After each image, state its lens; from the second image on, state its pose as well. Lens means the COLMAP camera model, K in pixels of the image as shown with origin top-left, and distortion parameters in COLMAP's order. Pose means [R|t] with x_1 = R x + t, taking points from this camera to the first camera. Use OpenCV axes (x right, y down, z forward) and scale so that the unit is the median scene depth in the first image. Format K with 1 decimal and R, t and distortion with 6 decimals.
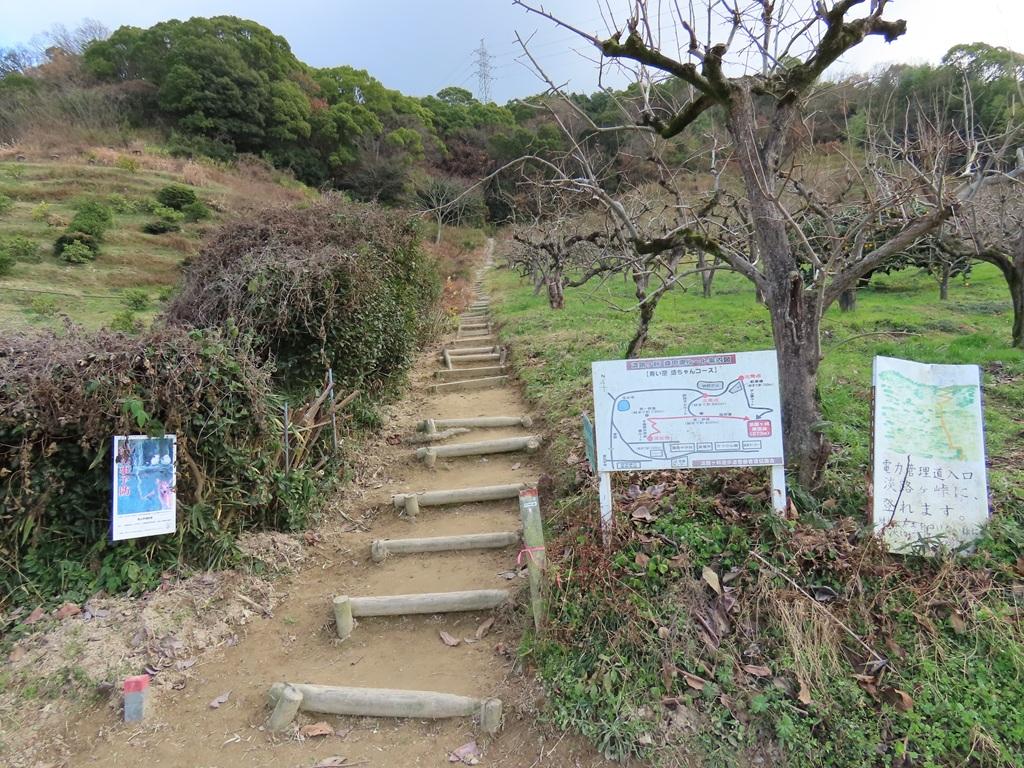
lens RADIAL K [[645.1, 0, 512.0], [0, 645.1, 384.0], [0, 0, 1]] dist [-0.006813, -0.000406]
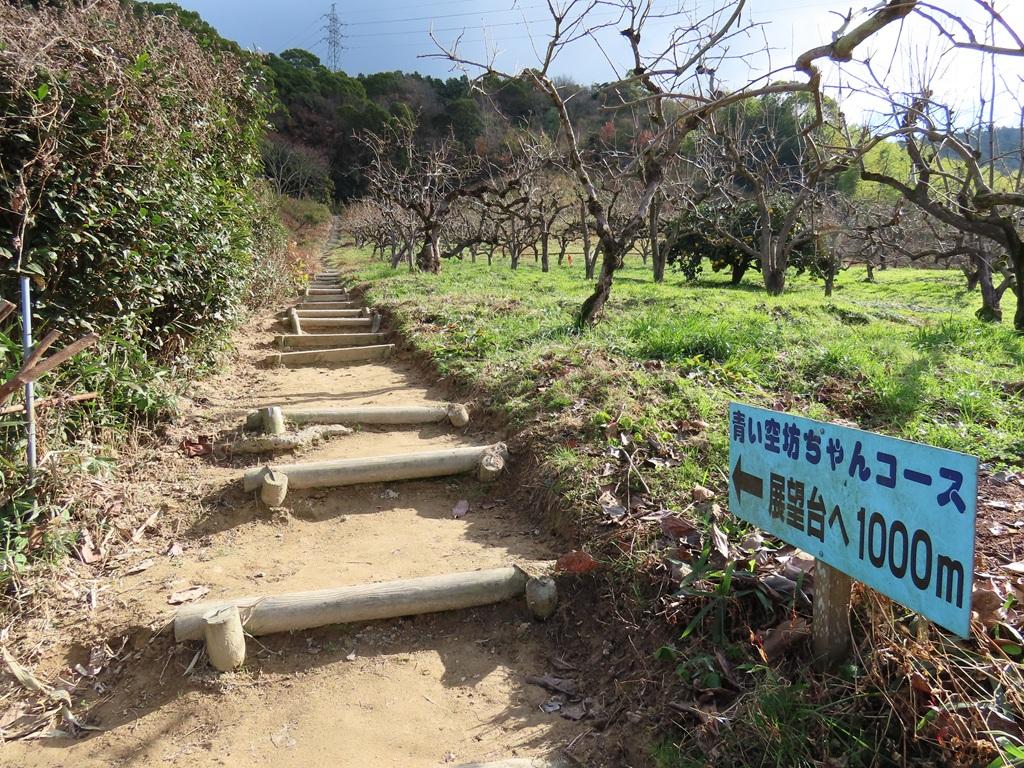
lens RADIAL K [[645.1, 0, 512.0], [0, 645.1, 384.0], [0, 0, 1]] dist [-0.006813, -0.000406]
pose [[0.969409, 0.034788, 0.242972, -0.072997], [-0.038425, 0.999209, 0.010243, 0.025213], [-0.242424, -0.019266, 0.969979, 0.487700]]
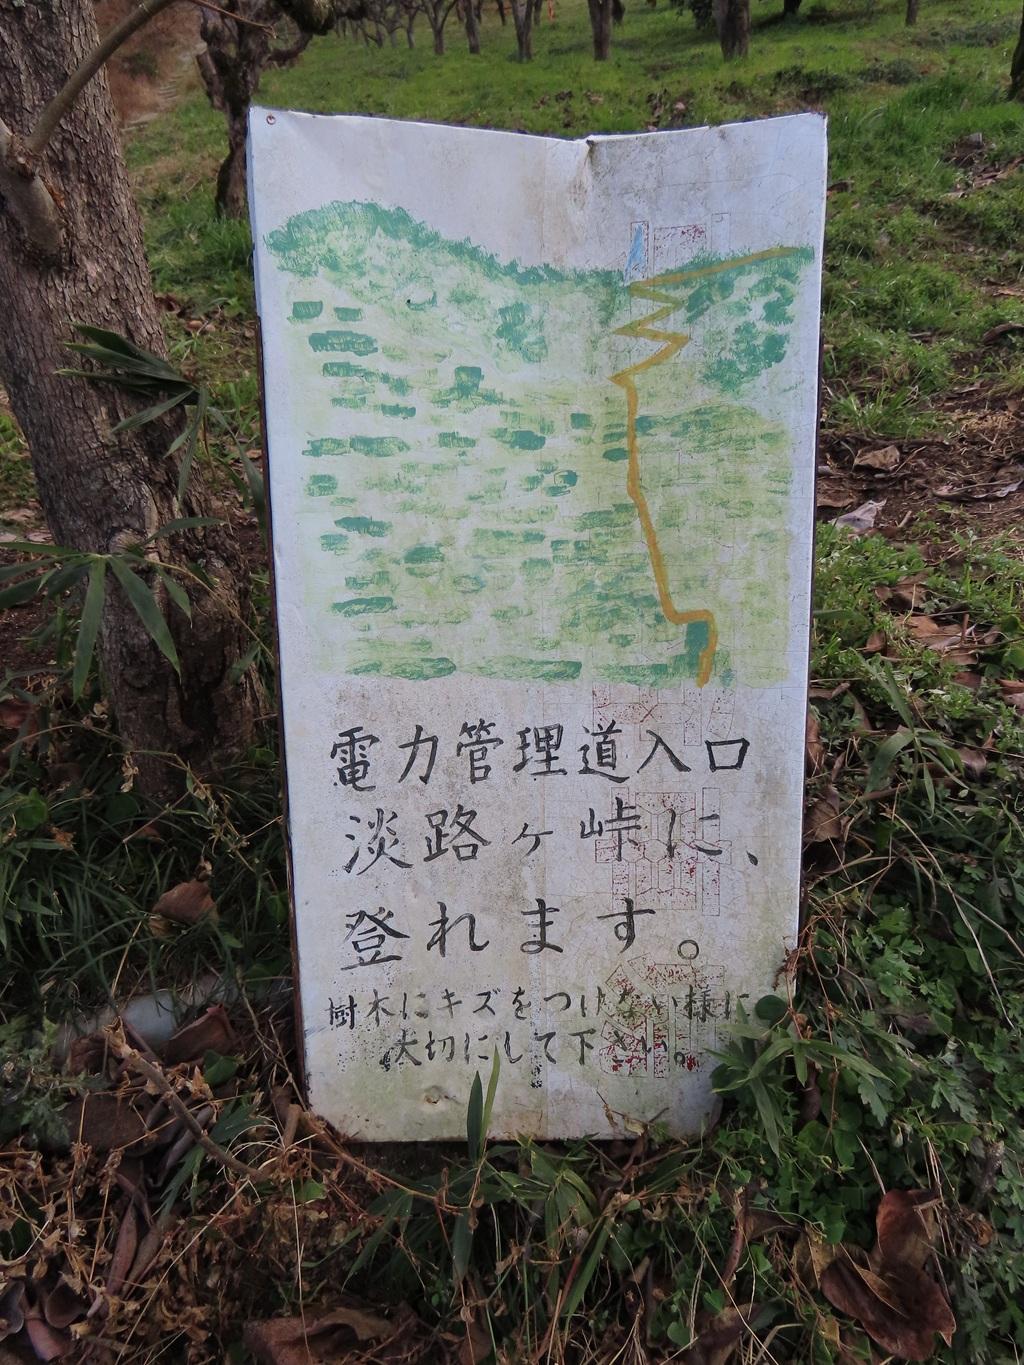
lens RADIAL K [[859.9, 0, 512.0], [0, 859.9, 682.5], [0, 0, 1]] dist [-0.006813, -0.000406]
pose [[0.973676, -0.185064, 0.133064, 0.317065], [0.105042, 0.882408, 0.458609, -0.004970], [-0.202289, -0.432560, 0.878619, 0.407029]]
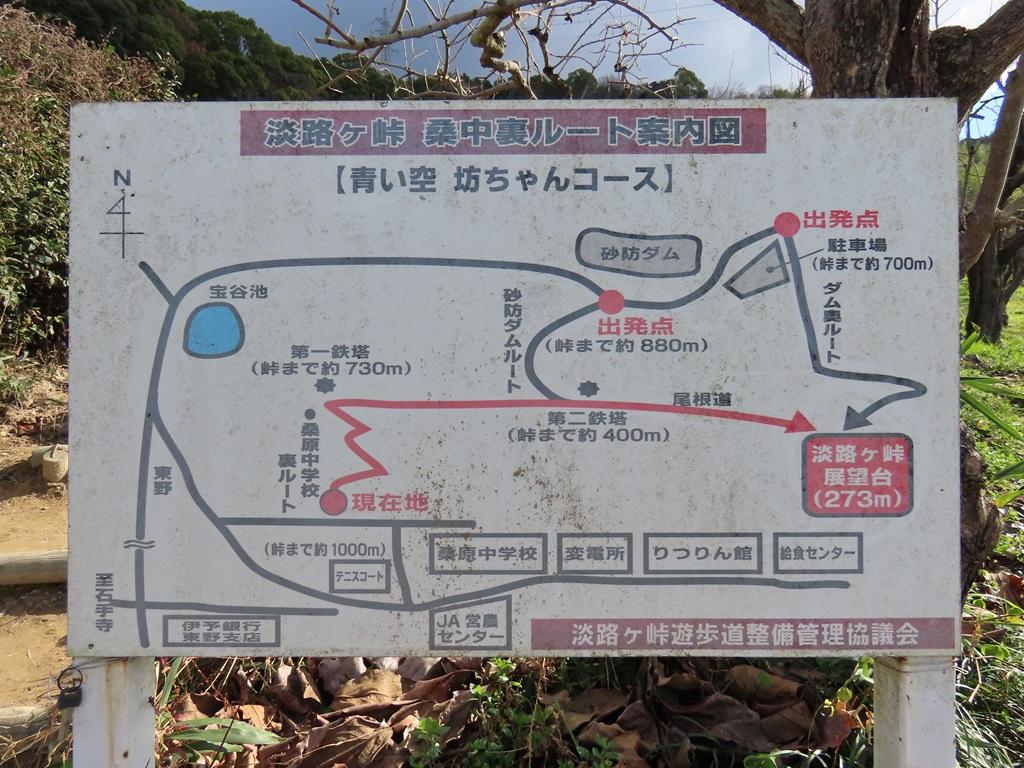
lens RADIAL K [[645.1, 0, 512.0], [0, 645.1, 384.0], [0, 0, 1]] dist [-0.006813, -0.000406]
pose [[0.983310, 0.054142, 0.173693, 0.126010], [-0.057163, 0.998287, 0.012436, 0.023142], [-0.172722, -0.022157, 0.984721, 0.431752]]
